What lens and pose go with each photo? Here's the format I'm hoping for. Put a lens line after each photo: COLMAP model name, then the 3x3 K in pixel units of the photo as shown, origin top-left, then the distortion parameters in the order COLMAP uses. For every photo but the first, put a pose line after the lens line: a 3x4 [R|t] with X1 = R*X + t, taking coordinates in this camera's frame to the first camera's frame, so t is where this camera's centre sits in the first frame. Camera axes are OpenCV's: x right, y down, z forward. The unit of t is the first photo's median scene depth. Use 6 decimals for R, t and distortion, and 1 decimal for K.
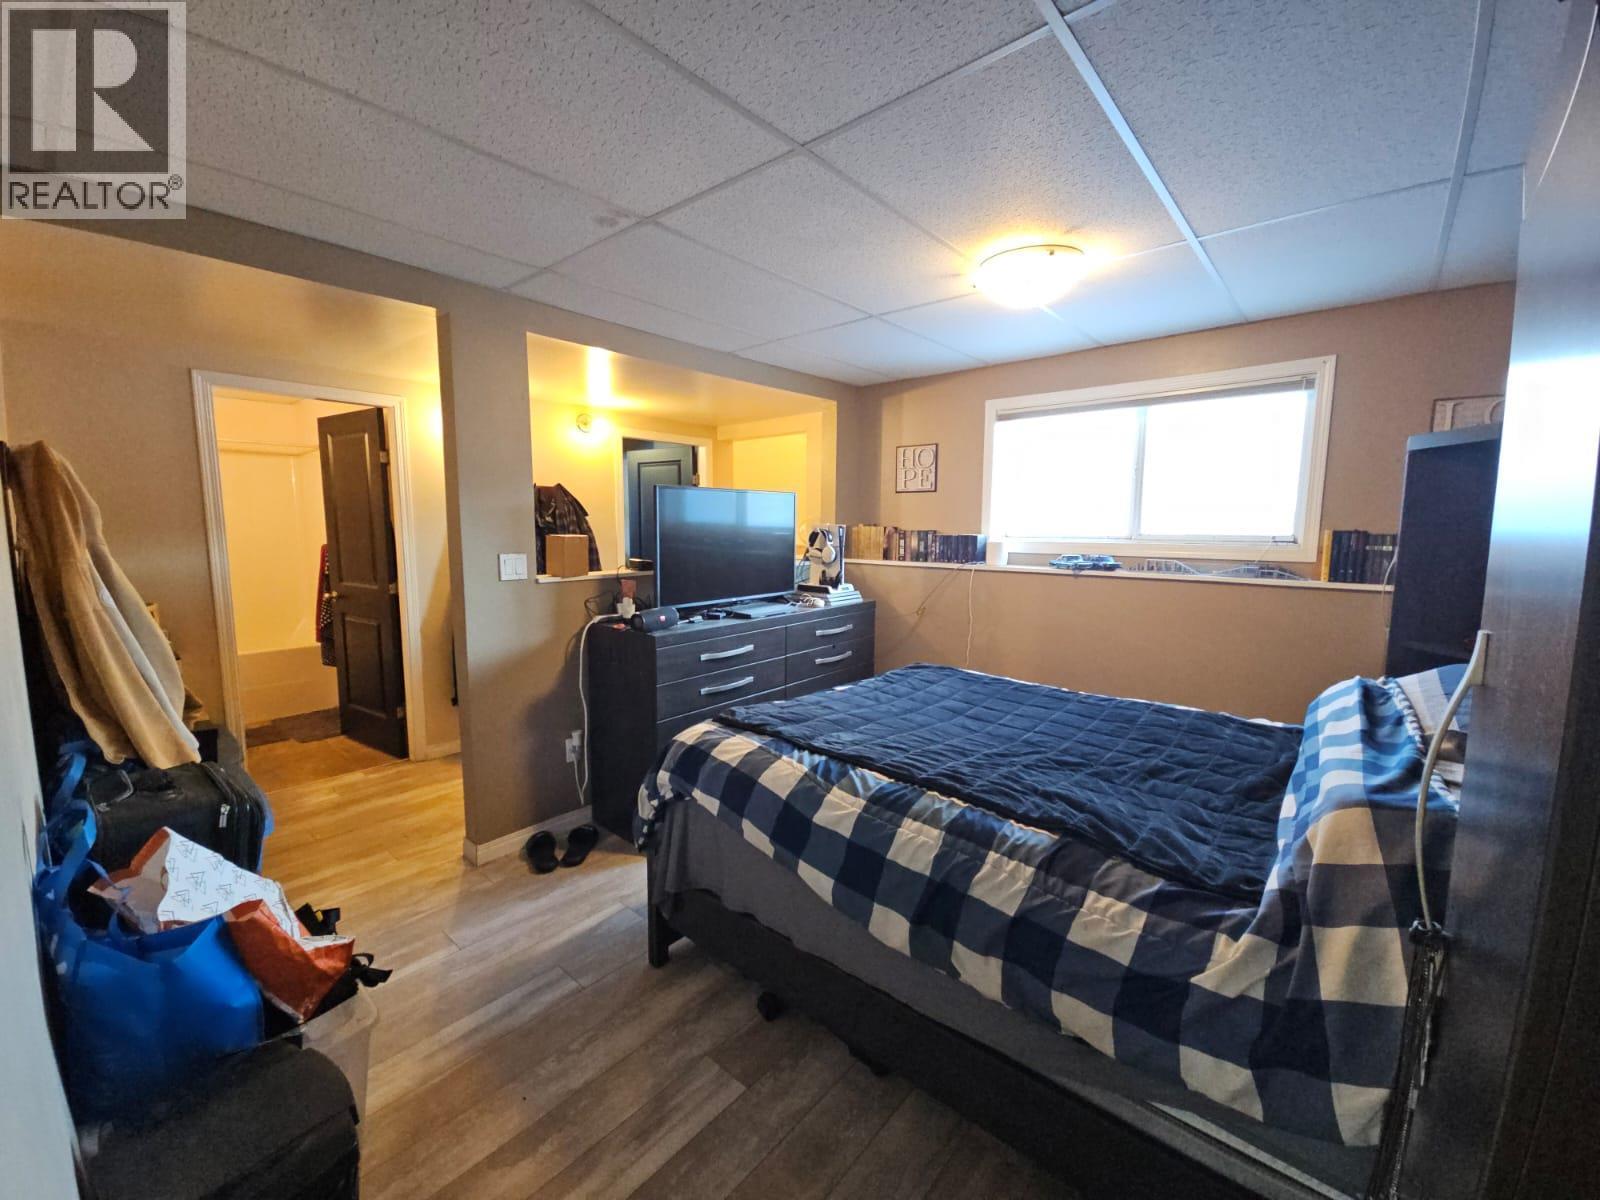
lens RADIAL K [[654.0, 0, 799.8], [0, 654.0, 600.5], [0, 0, 1]] dist [-0.000406, -0.001983]
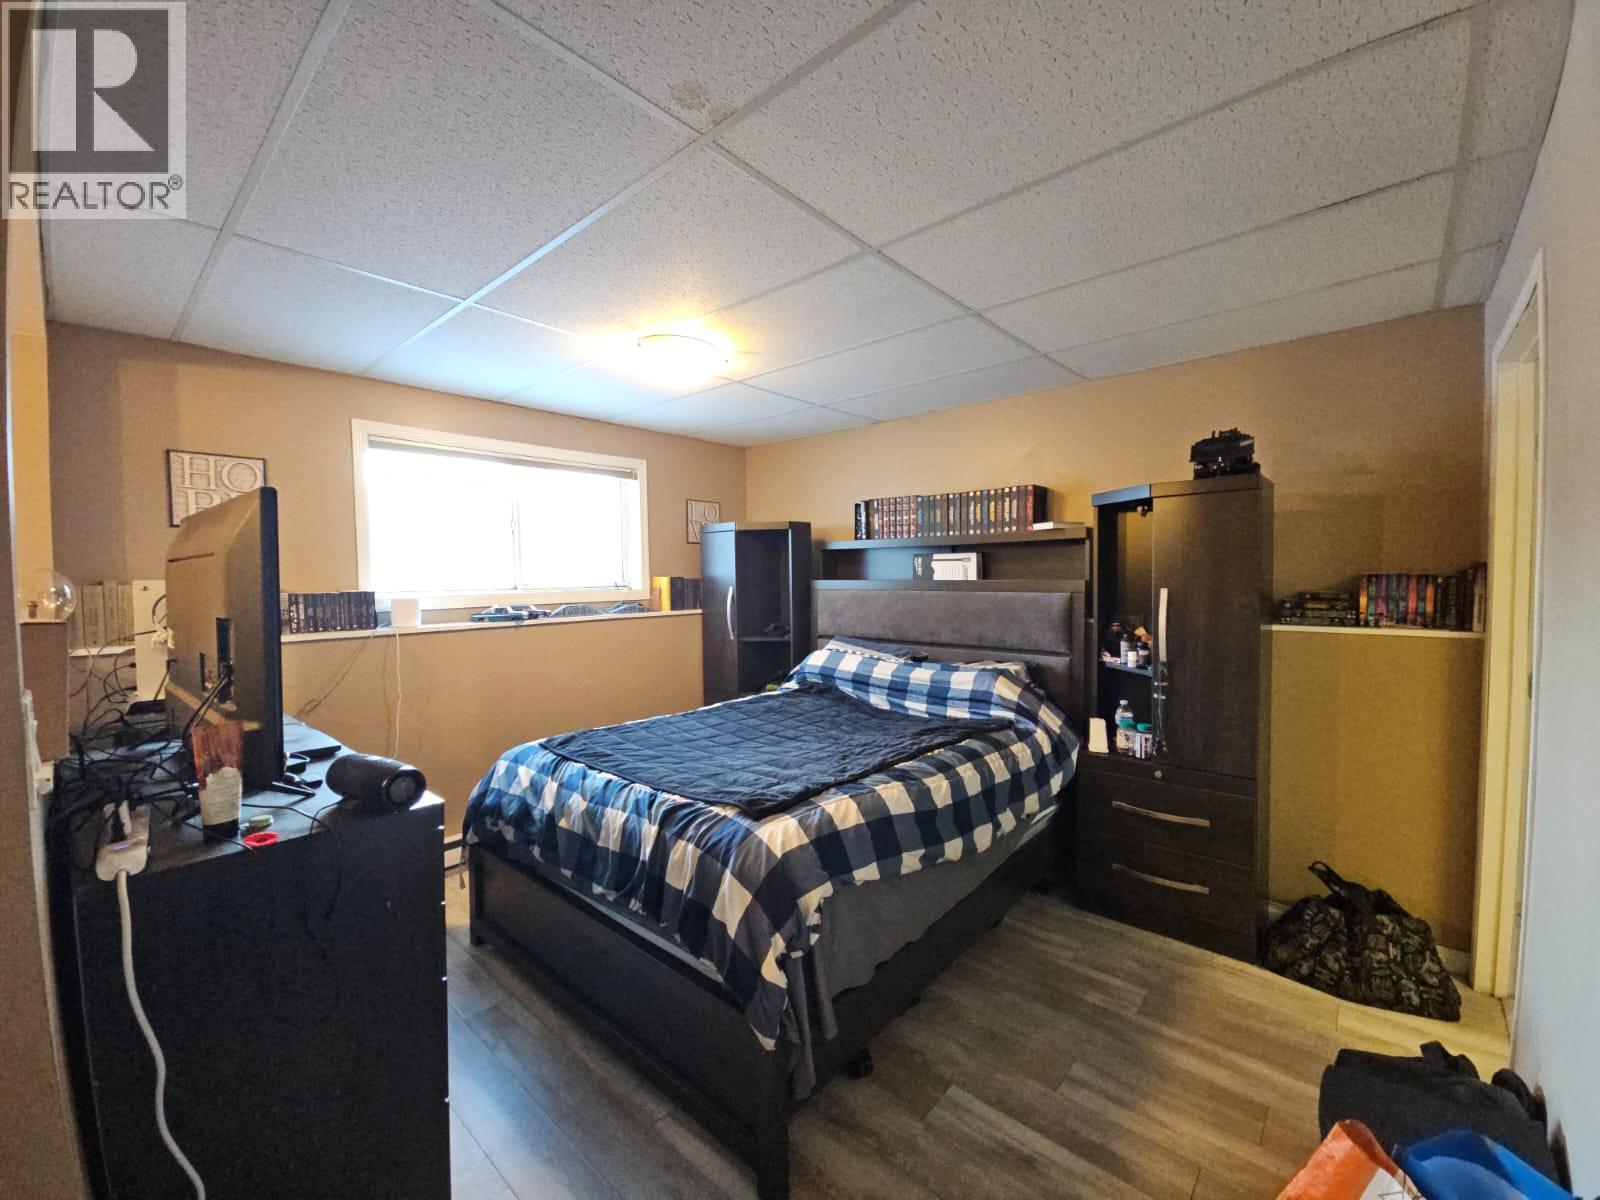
lens RADIAL K [[654.0, 0, 800.8], [0, 654.0, 599.0], [0, 0, 1]] dist [-0.000406, -0.001983]
pose [[-0.001686, -0.041917, 0.999120, -0.724756], [0.131542, 0.990430, 0.041774, -0.083307], [-0.991309, 0.131497, 0.003844, 0.730677]]
